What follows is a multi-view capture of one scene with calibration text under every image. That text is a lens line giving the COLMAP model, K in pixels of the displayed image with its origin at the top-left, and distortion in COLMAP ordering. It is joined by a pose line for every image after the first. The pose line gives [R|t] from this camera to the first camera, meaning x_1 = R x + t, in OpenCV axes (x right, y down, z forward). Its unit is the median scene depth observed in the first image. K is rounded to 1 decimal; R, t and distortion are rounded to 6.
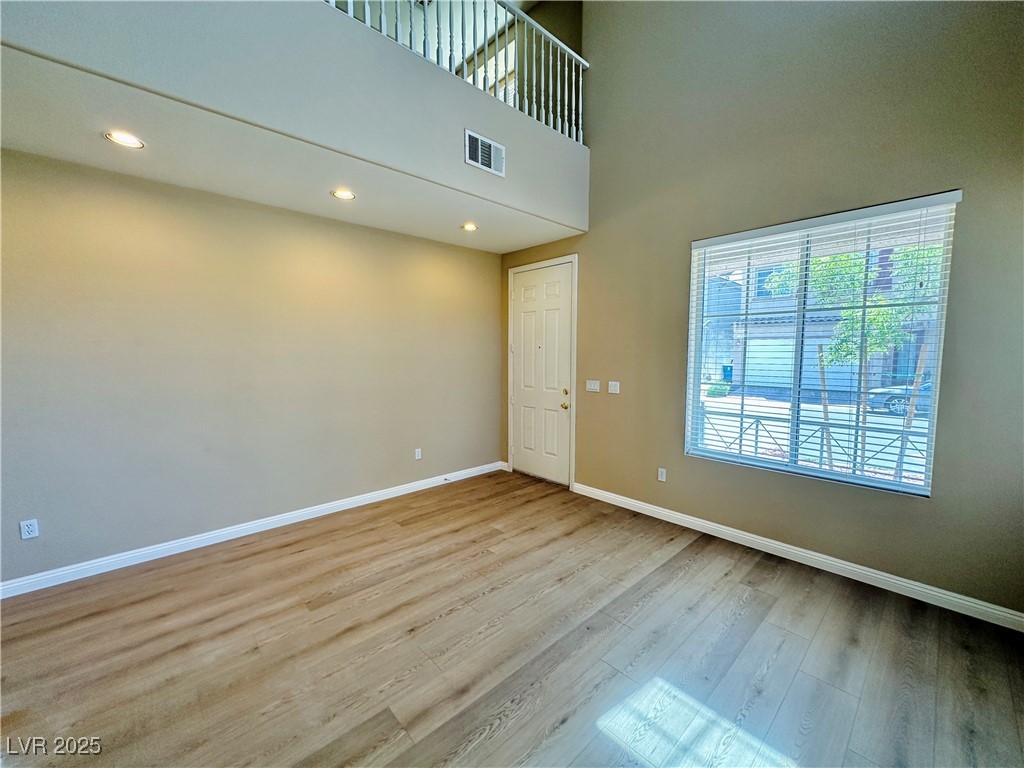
lens RADIAL K [[408.3, 0, 515.1], [0, 408.3, 384.0], [0, 0, 1]] dist [-0.003200, 0.000889]
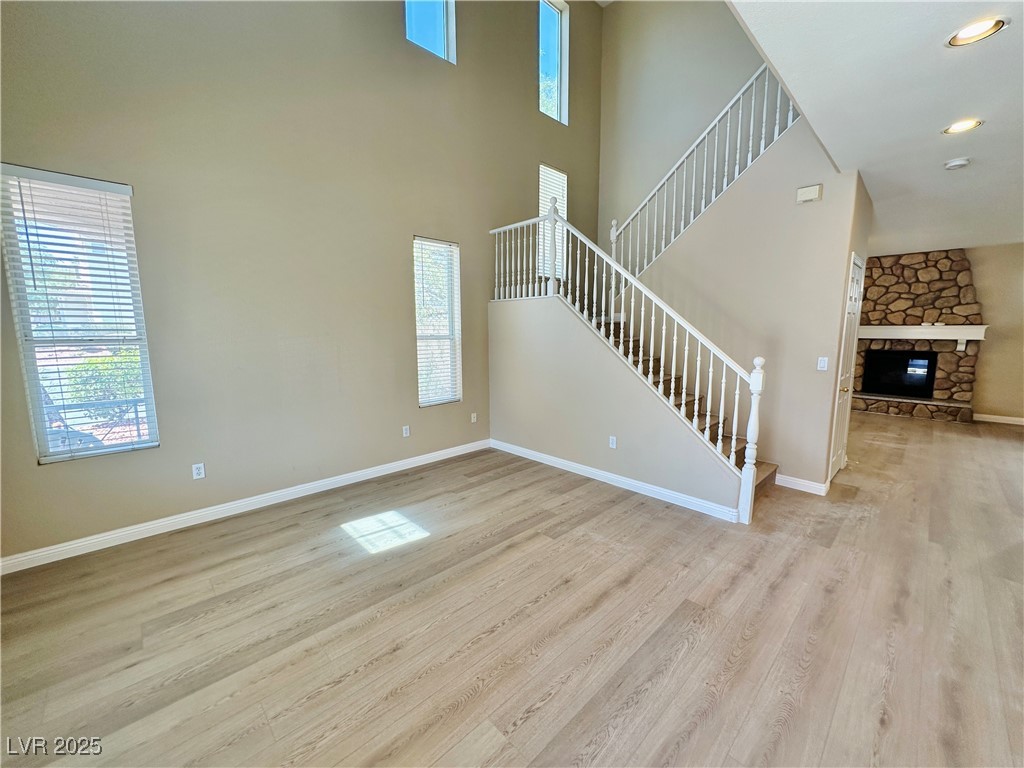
lens RADIAL K [[408.3, 0, 515.4], [0, 408.3, 380.6], [0, 0, 1]] dist [-0.003200, 0.000889]
pose [[-0.999814, 0.003723, -0.018949, -0.076544], [-0.000276, 0.978391, 0.206762, -0.104178], [0.019310, 0.206729, -0.978208, 1.485774]]
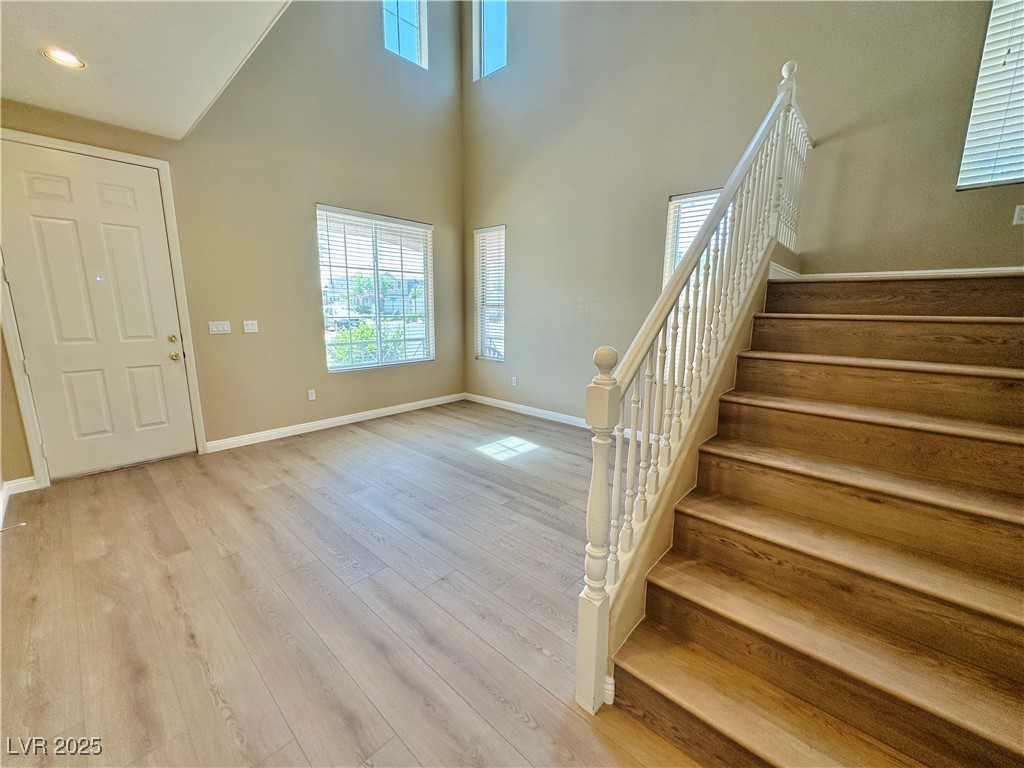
lens RADIAL K [[408.3, 0, 511.0], [0, 408.3, 382.6], [0, 0, 1]] dist [-0.003200, 0.000889]
pose [[-0.082206, -0.182482, 0.979767, -1.109353], [0.068892, 0.979702, 0.188250, -0.001496], [-0.994231, 0.082974, -0.067966, 0.620526]]
